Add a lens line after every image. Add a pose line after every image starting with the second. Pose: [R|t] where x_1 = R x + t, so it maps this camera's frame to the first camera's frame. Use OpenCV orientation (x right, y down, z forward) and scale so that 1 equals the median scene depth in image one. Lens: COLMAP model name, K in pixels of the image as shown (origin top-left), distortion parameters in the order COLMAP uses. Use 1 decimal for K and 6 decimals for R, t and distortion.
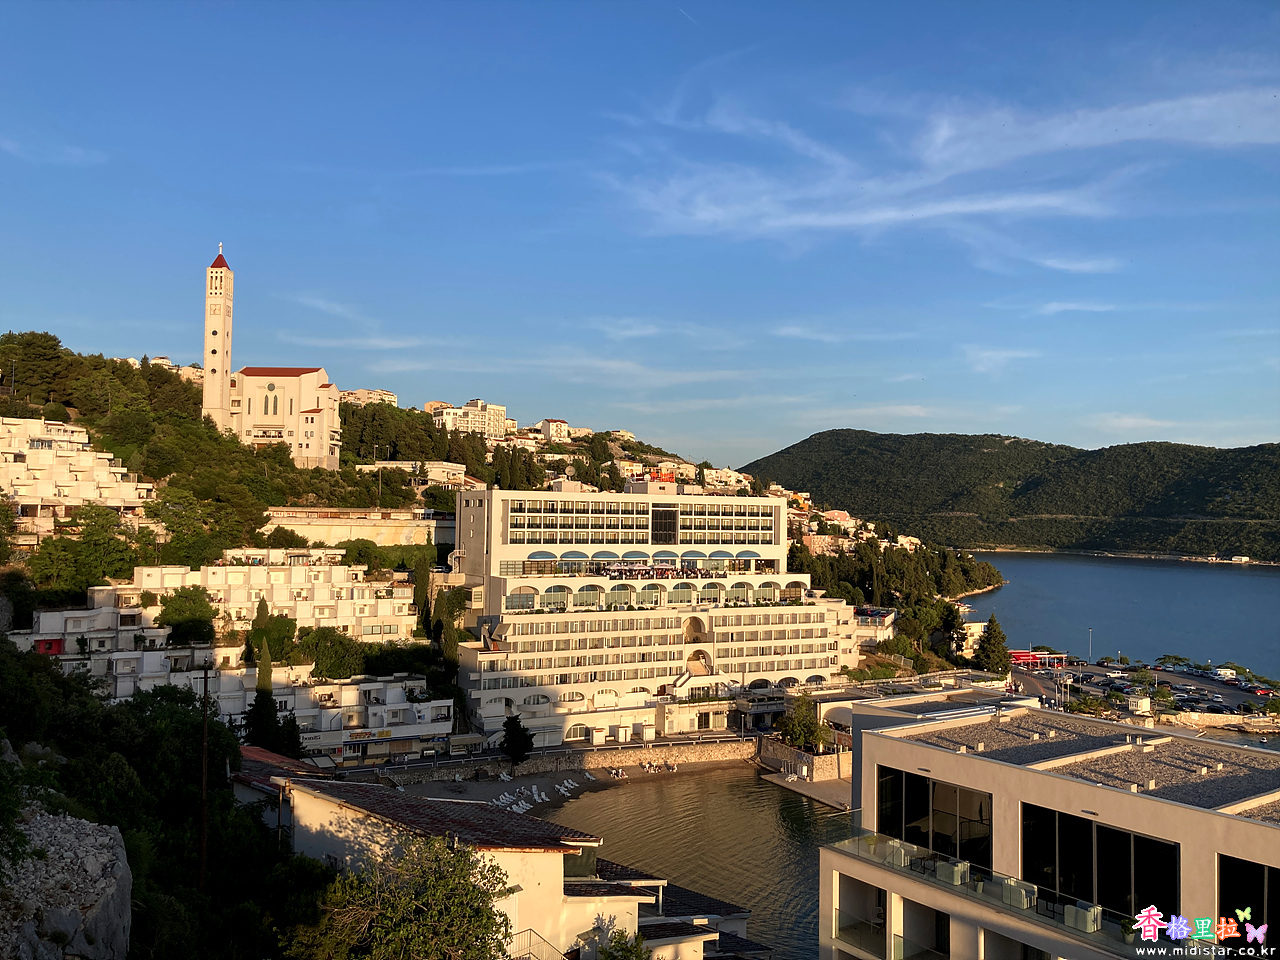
lens RADIAL K [[1051.9, 0, 628.8], [0, 1051.9, 476.0], [0, 0, 1]] dist [0.041185, -0.042843]
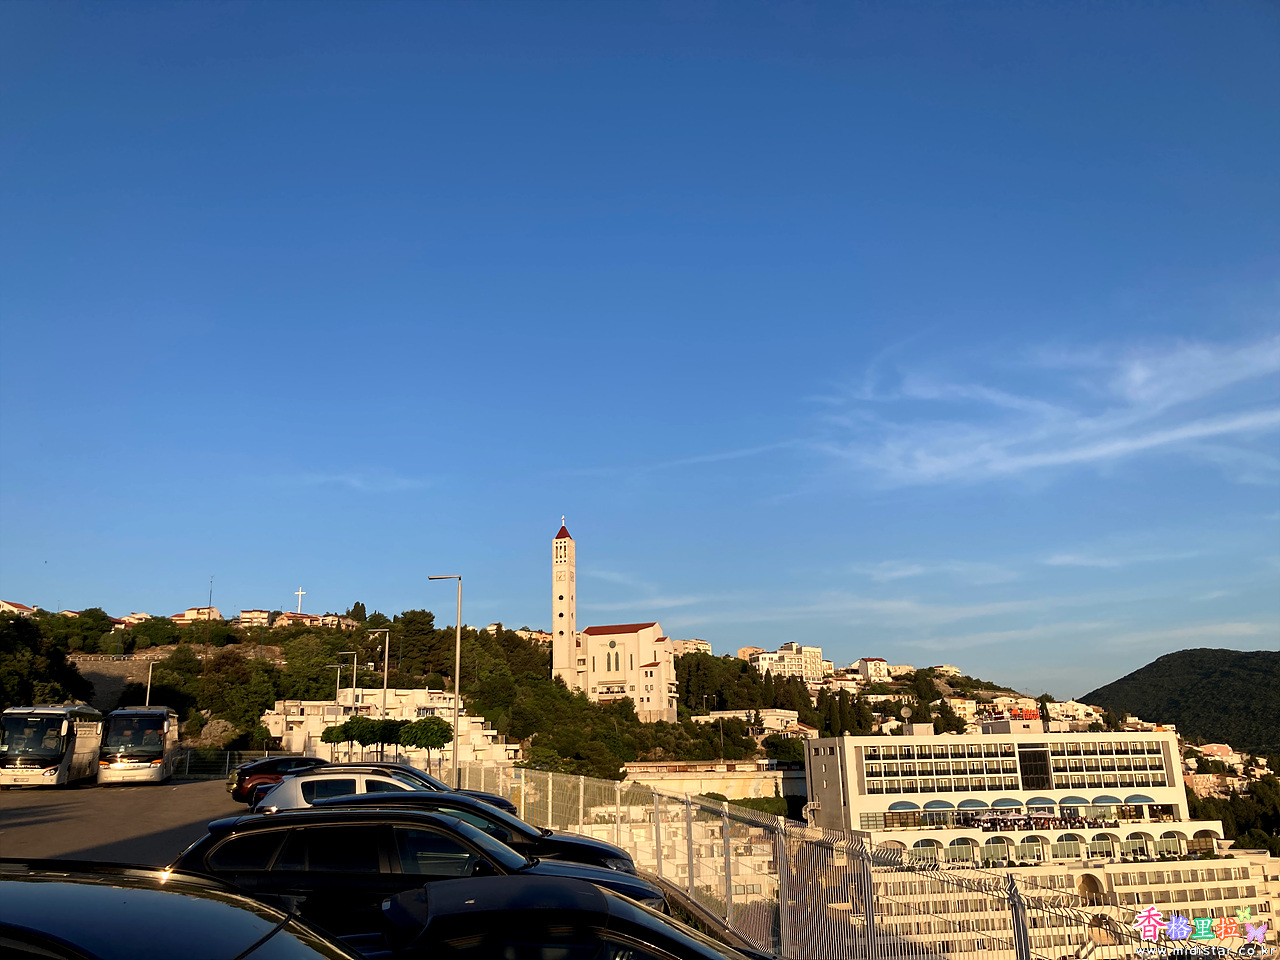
lens RADIAL K [[1051.9, 0, 628.8], [0, 1051.9, 476.0], [0, 0, 1]] dist [0.041185, -0.042843]
pose [[0.958239, -0.110630, -0.263702, -0.034163], [0.047846, 0.971163, -0.233565, -0.001698], [0.281937, 0.211194, 0.935900, -0.017523]]
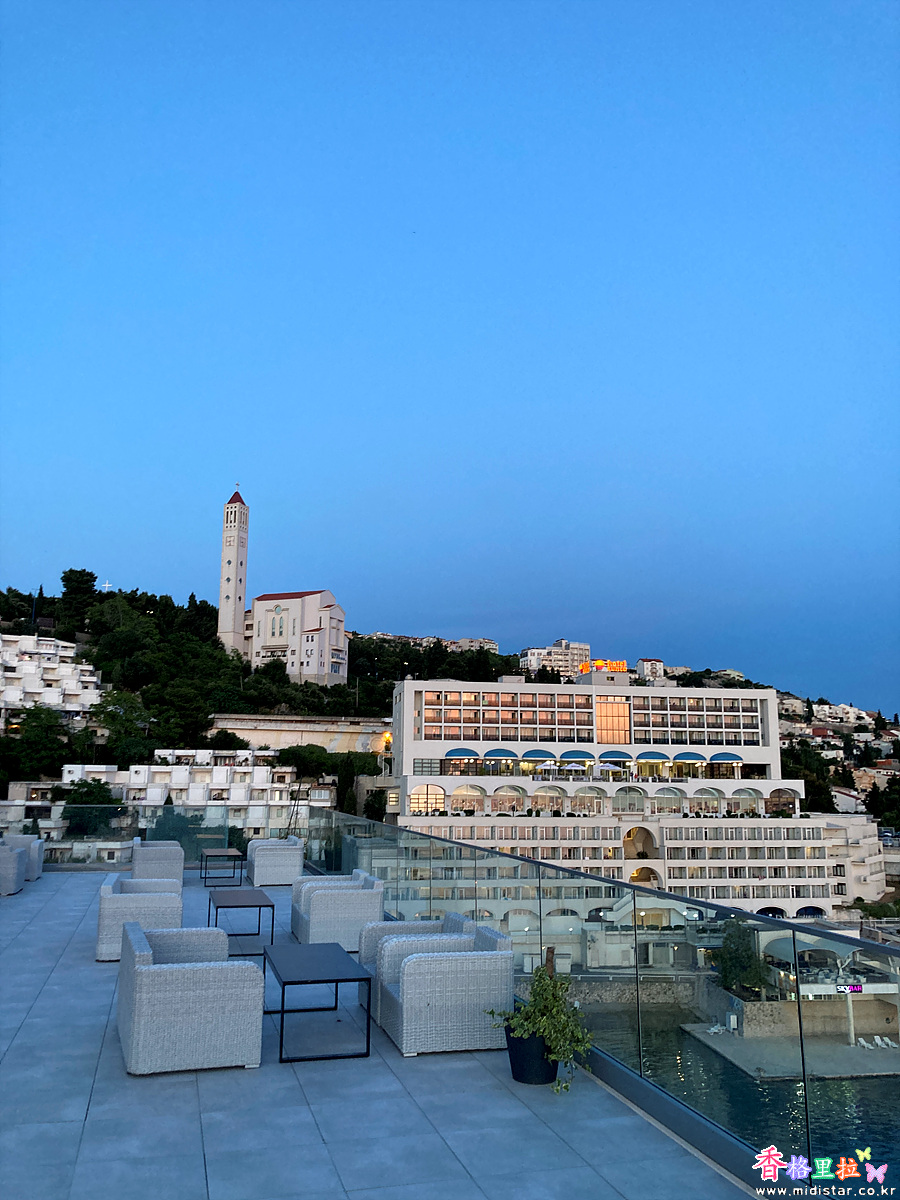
lens RADIAL K [[982.3, 0, 444.3], [0, 982.3, 596.8], [0, 0, 1]] dist [0.080485, -0.183557]
pose [[0.940981, -0.066133, -0.331934, 0.179942], [0.018246, 0.989211, -0.145360, 0.061028], [0.337966, 0.130725, 0.932035, 0.178398]]
